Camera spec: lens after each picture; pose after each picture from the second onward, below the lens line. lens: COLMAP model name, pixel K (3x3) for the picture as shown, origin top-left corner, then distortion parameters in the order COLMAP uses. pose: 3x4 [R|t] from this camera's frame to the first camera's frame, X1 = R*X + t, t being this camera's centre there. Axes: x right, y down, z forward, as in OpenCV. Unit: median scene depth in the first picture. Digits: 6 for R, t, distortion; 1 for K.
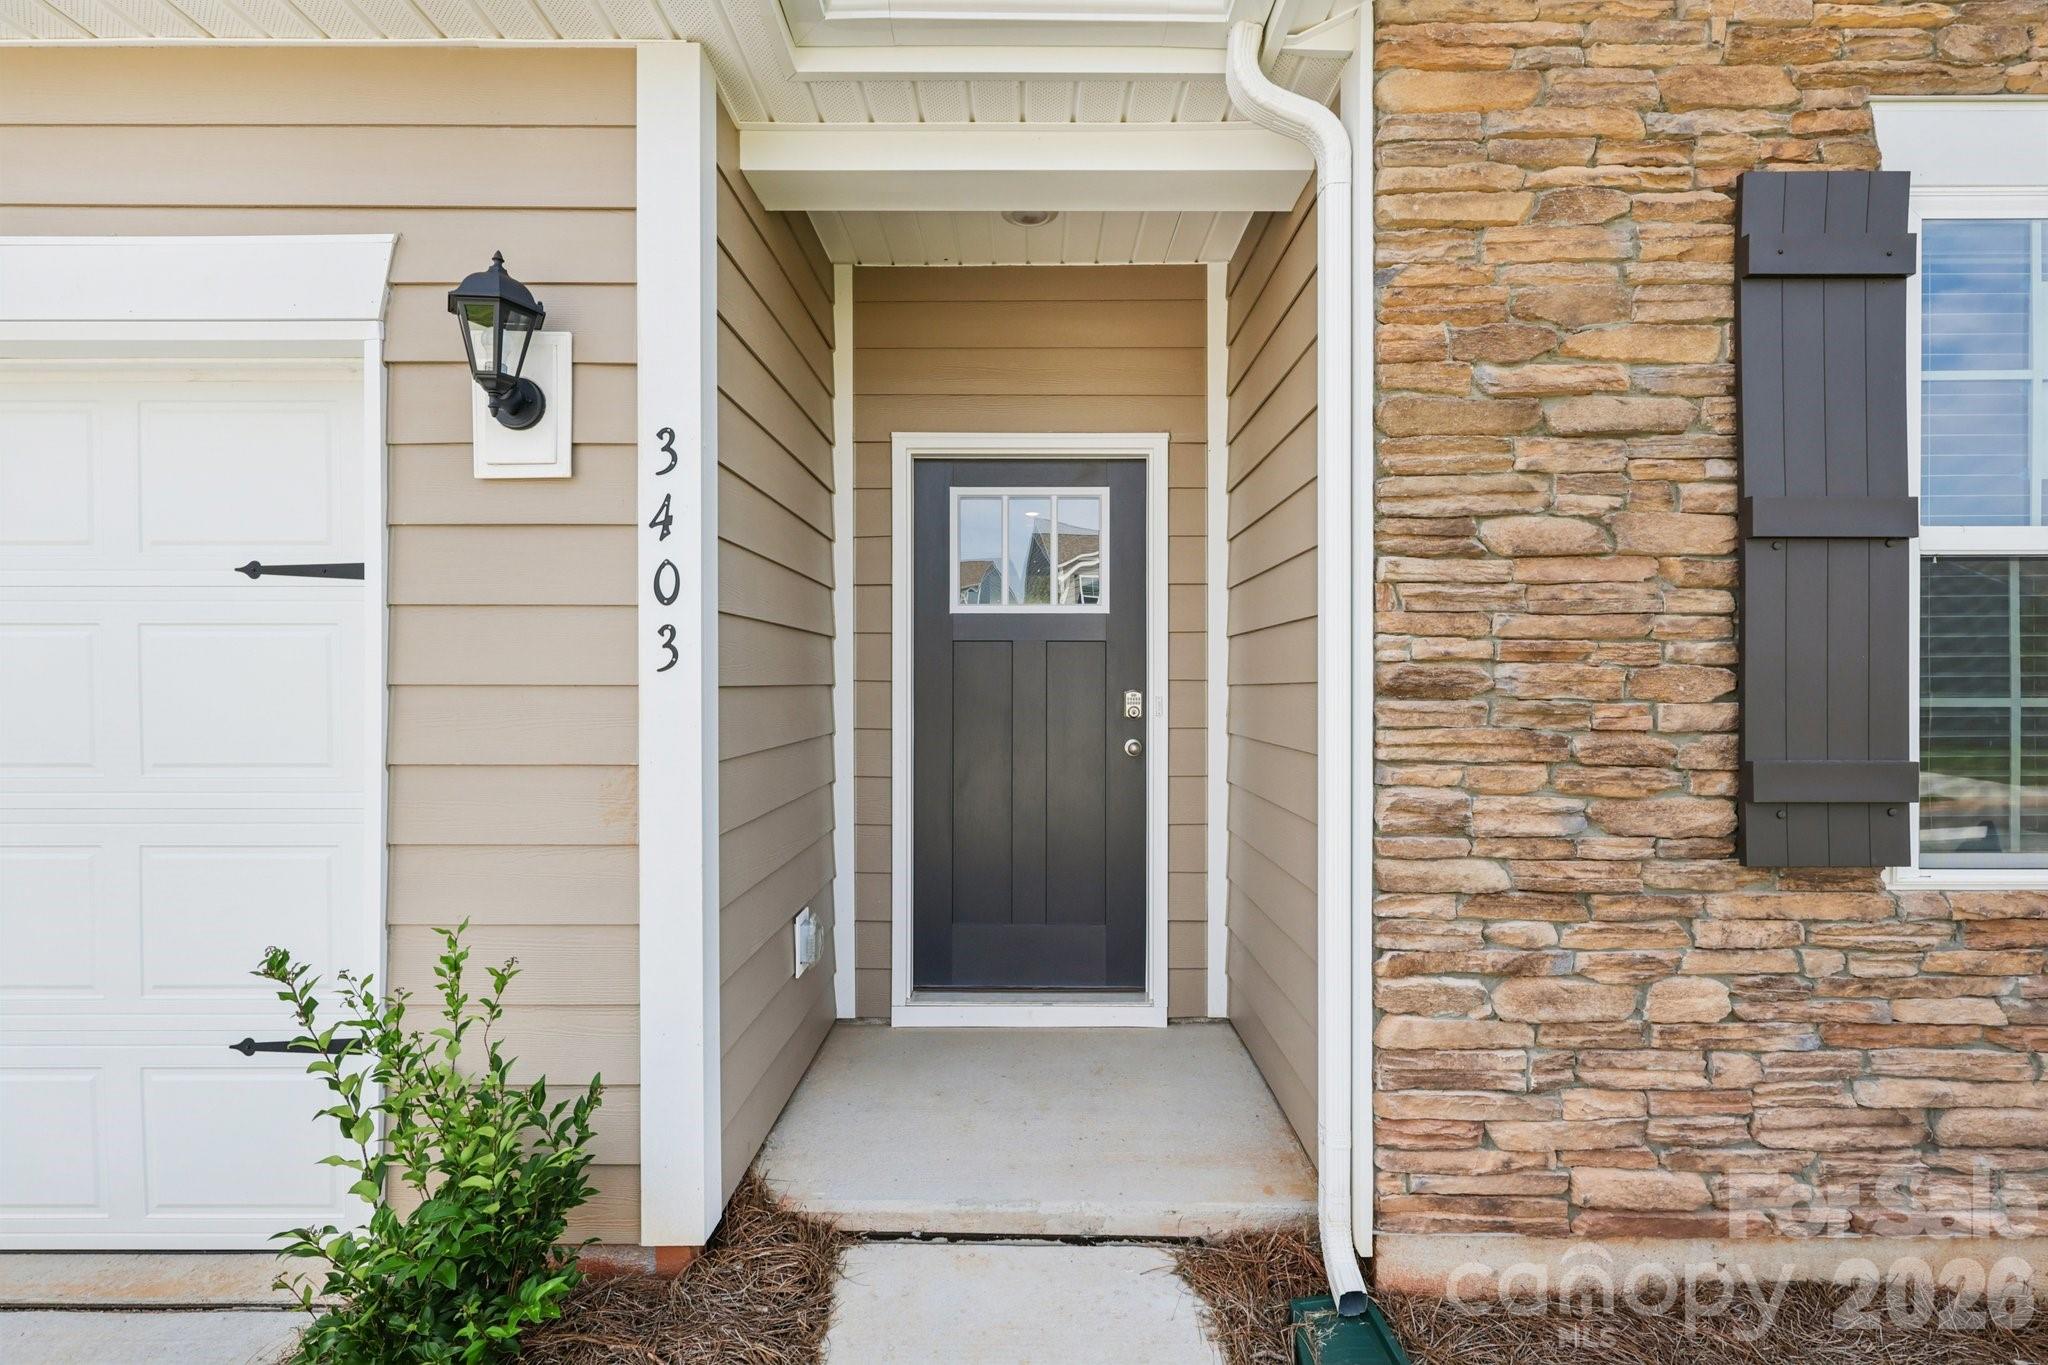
lens RADIAL K [[958.1, 0, 1026.0], [0, 958.1, 688.3], [0, 0, 1]] dist [0.005600, 0.000055]
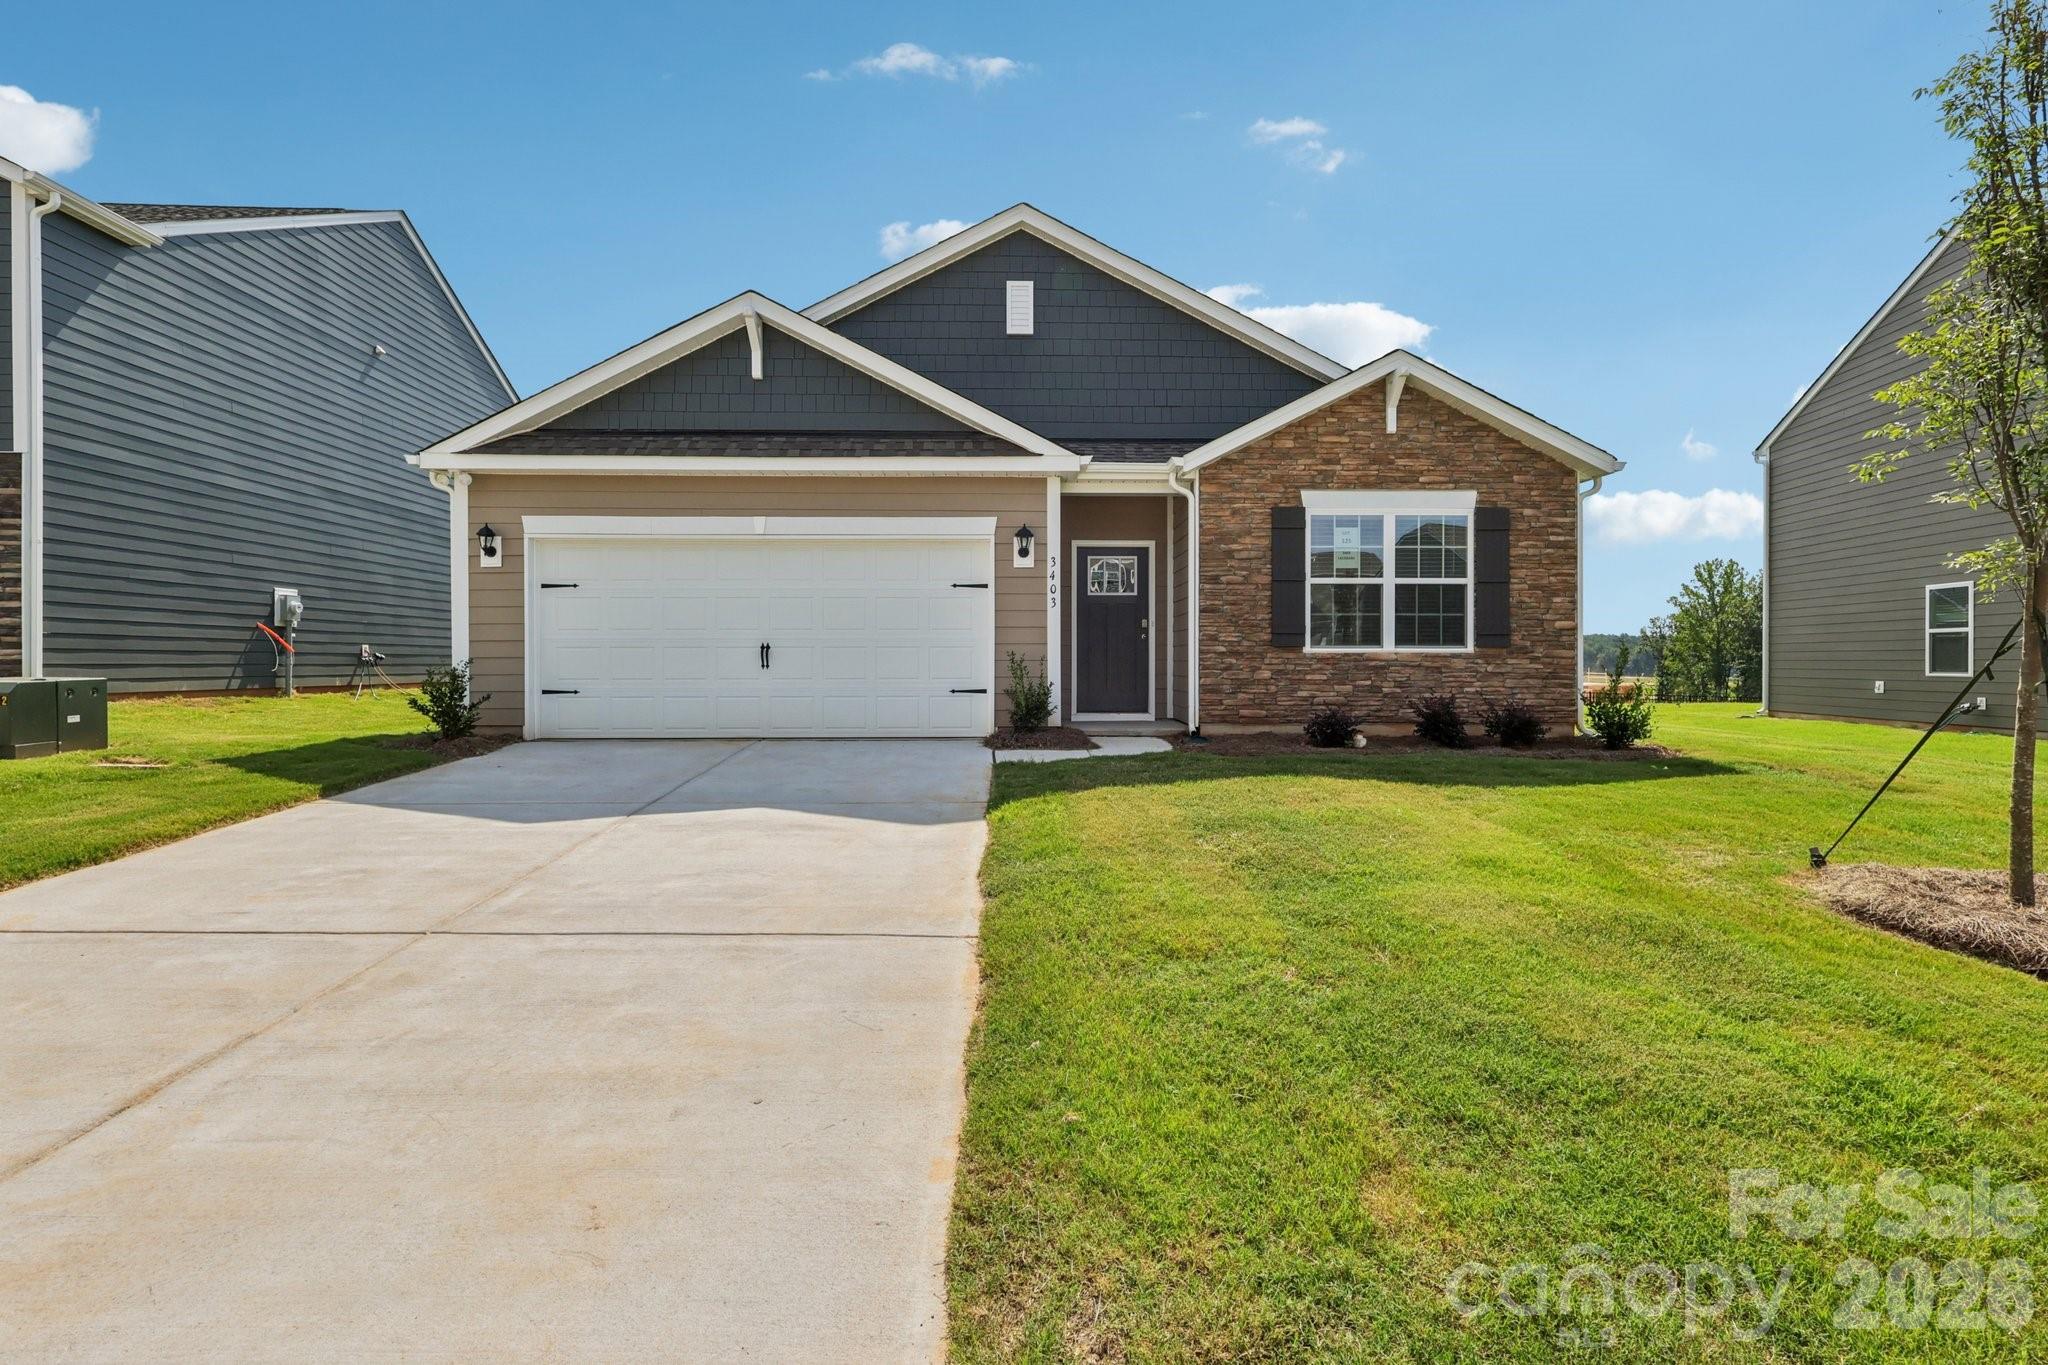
lens RADIAL K [[958.1, 0, 1020.4], [0, 958.1, 672.2], [0, 0, 1]] dist [0.005600, 0.000055]
pose [[0.999828, -0.000149, 0.018567, -0.633246], [0.000073, 0.999991, 0.004144, 0.290472], [-0.018567, -0.004142, 0.999819, -3.844103]]
